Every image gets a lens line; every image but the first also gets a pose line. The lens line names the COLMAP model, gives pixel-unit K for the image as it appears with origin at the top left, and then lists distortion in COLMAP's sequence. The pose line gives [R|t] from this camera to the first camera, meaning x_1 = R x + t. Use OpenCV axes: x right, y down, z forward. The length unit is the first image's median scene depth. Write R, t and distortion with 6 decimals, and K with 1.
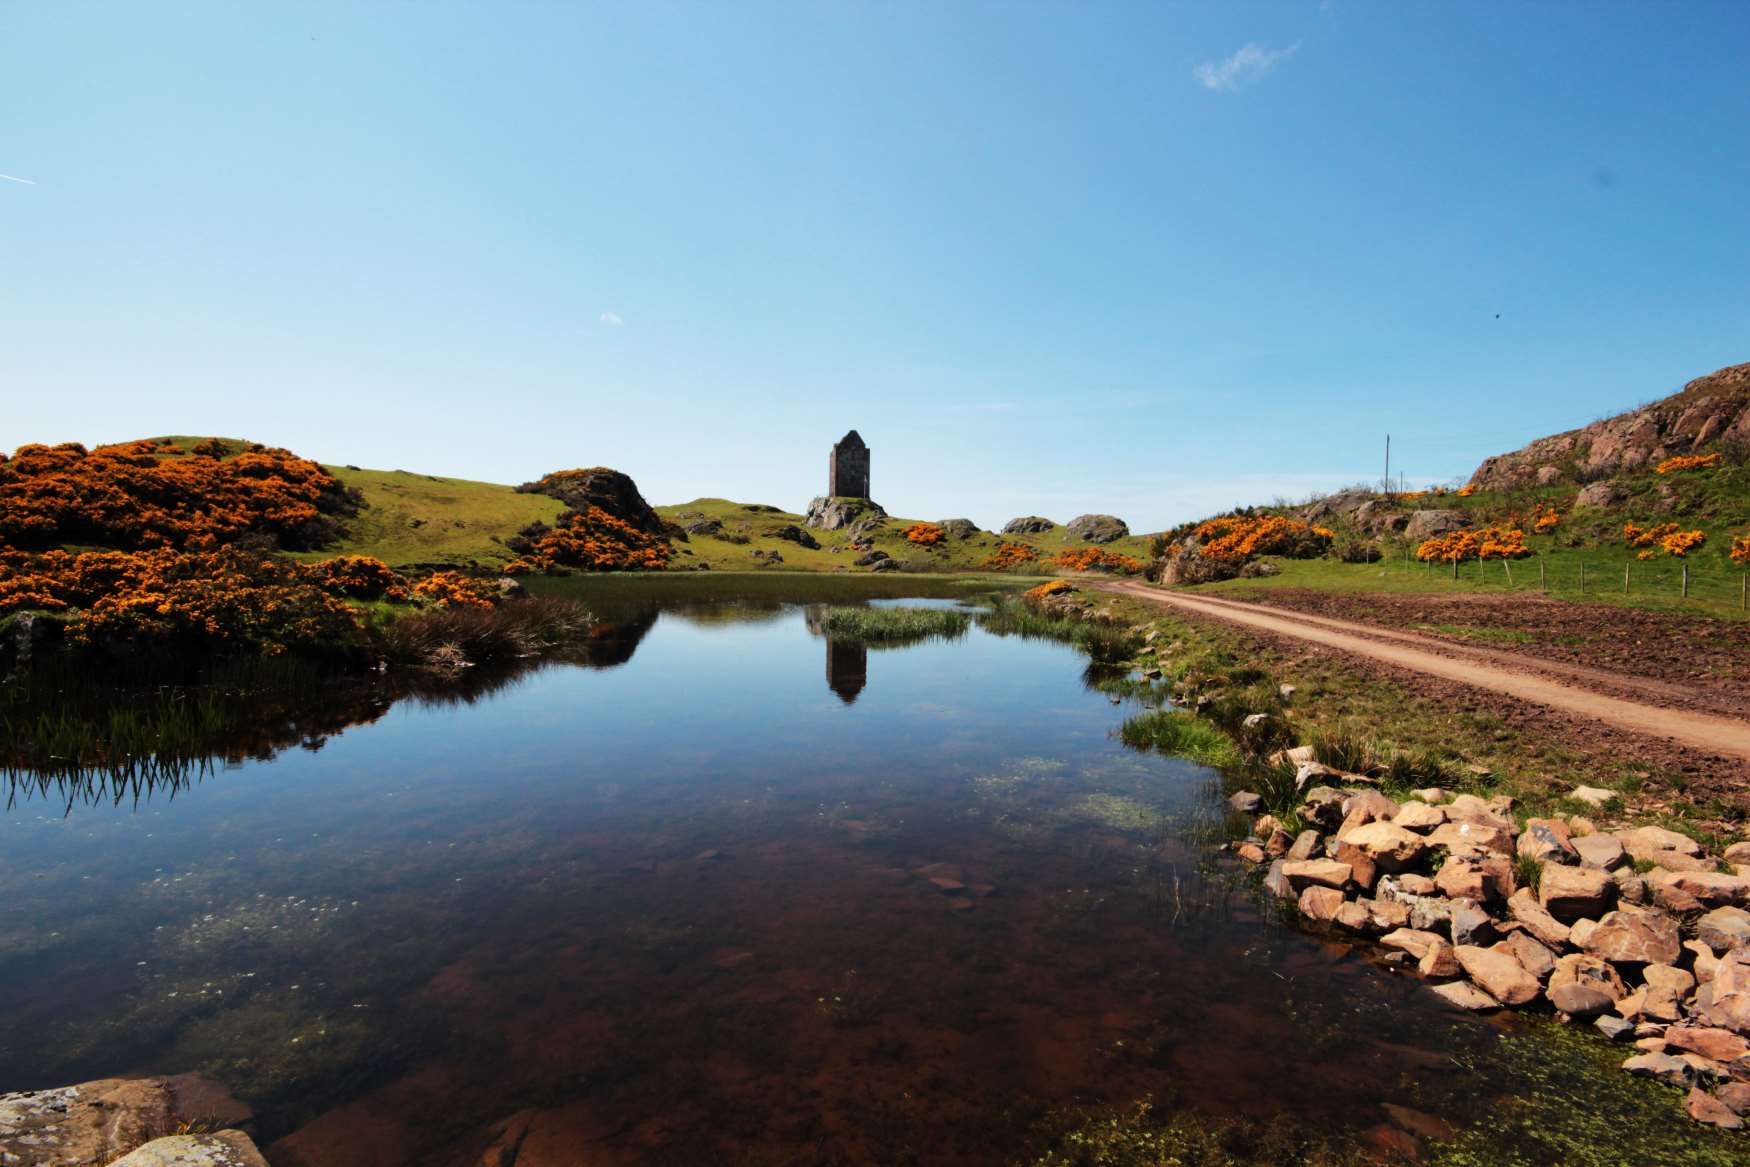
lens RADIAL K [[844.9, 0, 876.0], [0, 844.9, 584.6], [0, 0, 1]] dist [-0.001127, 0.000236]
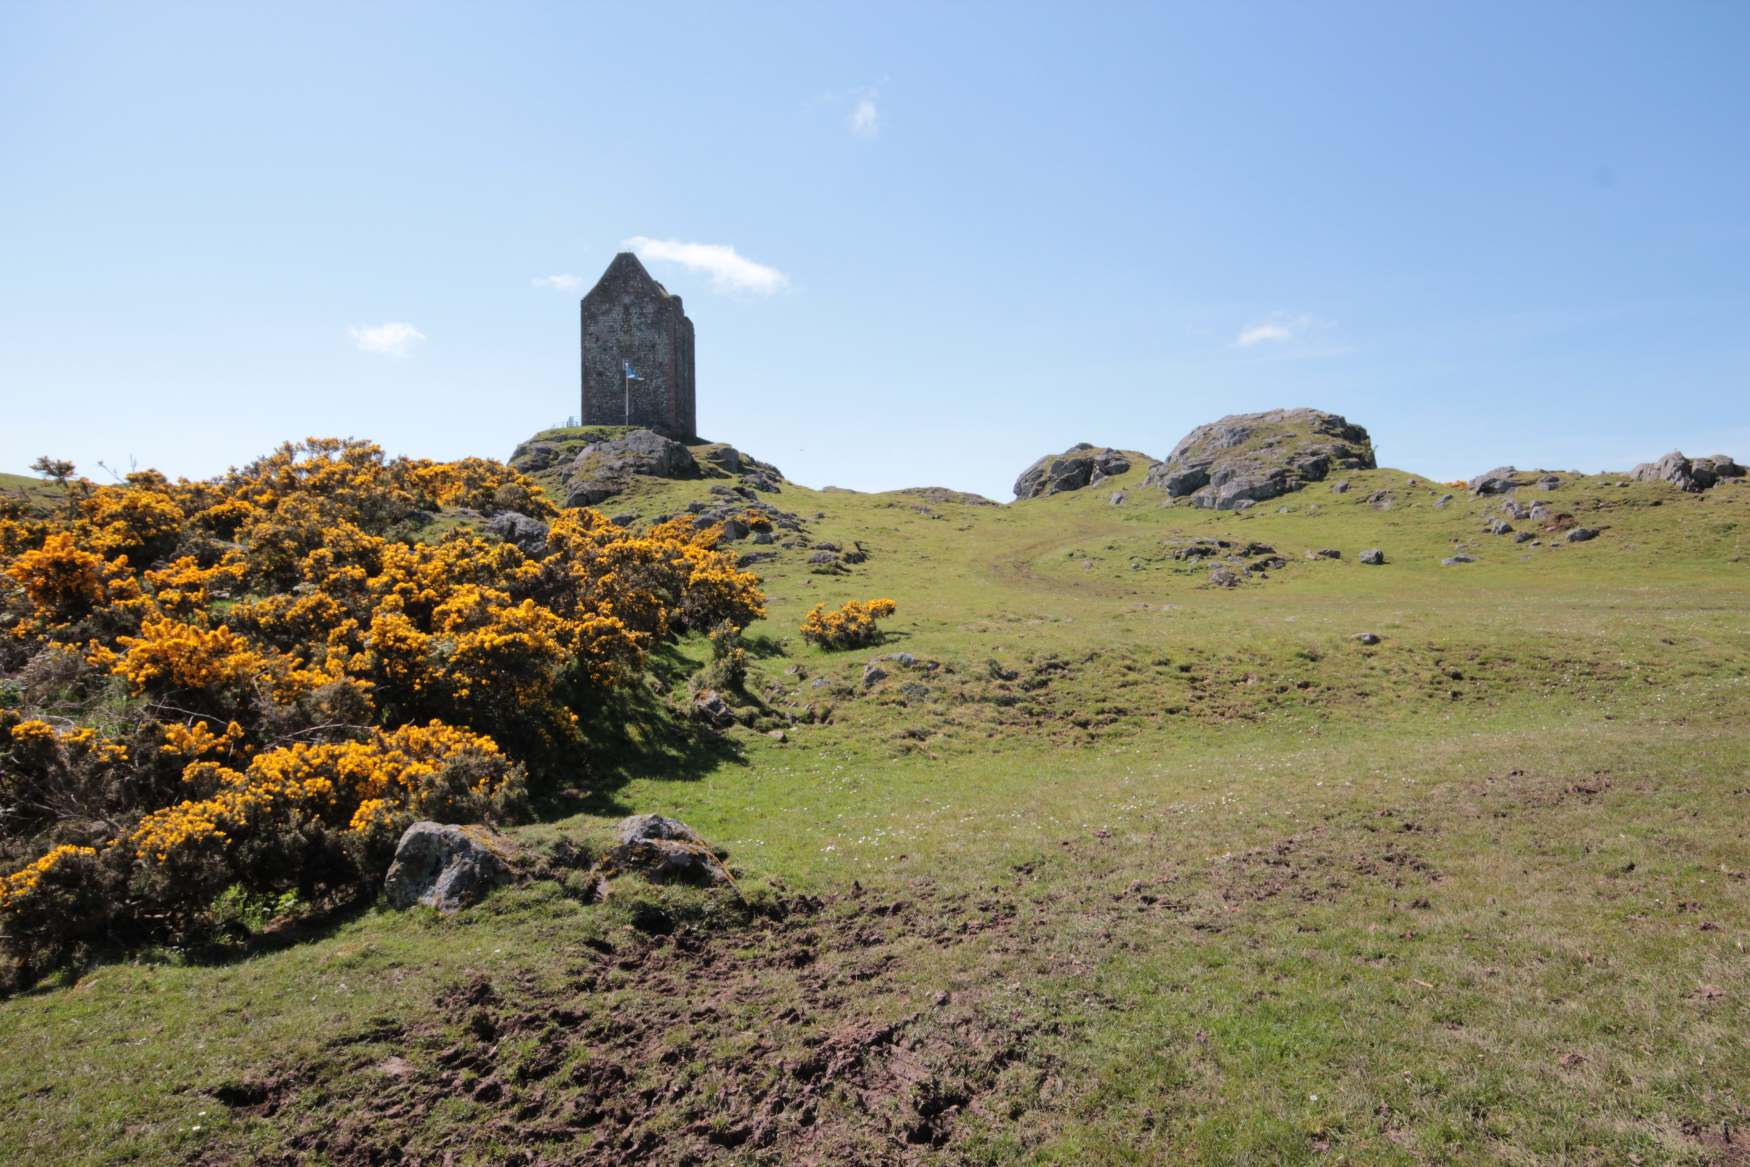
lens RADIAL K [[1144.8, 0, 862.0], [0, 1144.8, 583.4], [0, 0, 1]] dist [0.006666, 0.006530]
pose [[0.970992, -0.029988, -0.237222, 0.314692], [0.023032, 0.999221, -0.032040, -0.025176], [0.237998, 0.025647, 0.970927, 0.859935]]
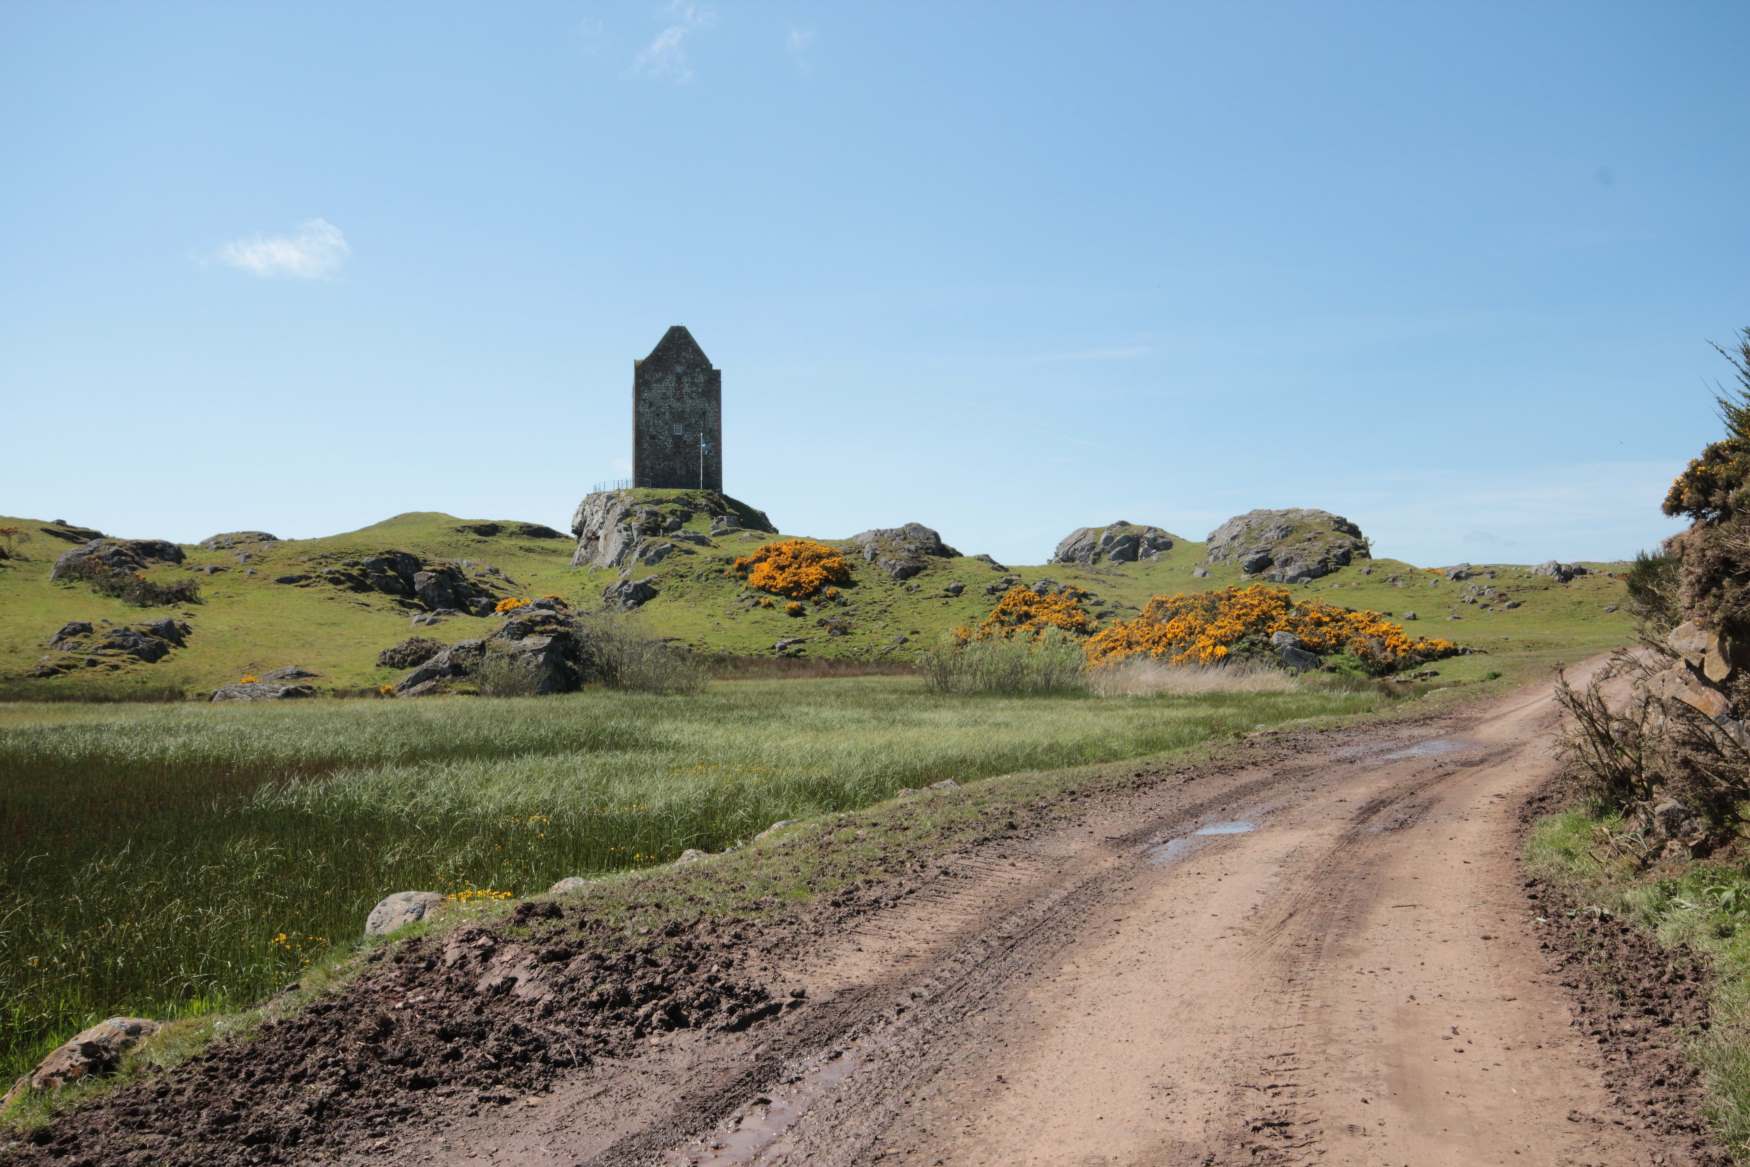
lens RADIAL K [[1565.5, 0, 877.9], [0, 1565.5, 585.0], [0, 0, 1]] dist [0.020702, -0.003458]
pose [[0.999559, -0.026485, -0.013450, 0.123840], [0.025550, 0.997527, -0.065471, -0.010104], [0.015151, 0.065098, 0.997764, 0.415976]]
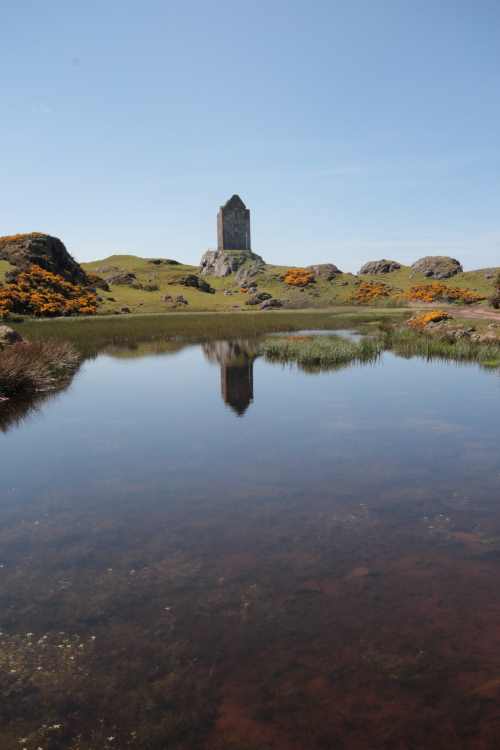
lens RADIAL K [[670.9, 0, 250.1], [0, 670.9, 376.3], [0, 0, 1]] dist [0.020702, -0.003458]
pose [[0.999272, -0.037356, -0.007737, -0.012858], [0.037872, 0.995791, 0.083460, -0.000397], [0.004587, -0.083692, 0.996481, 0.006168]]
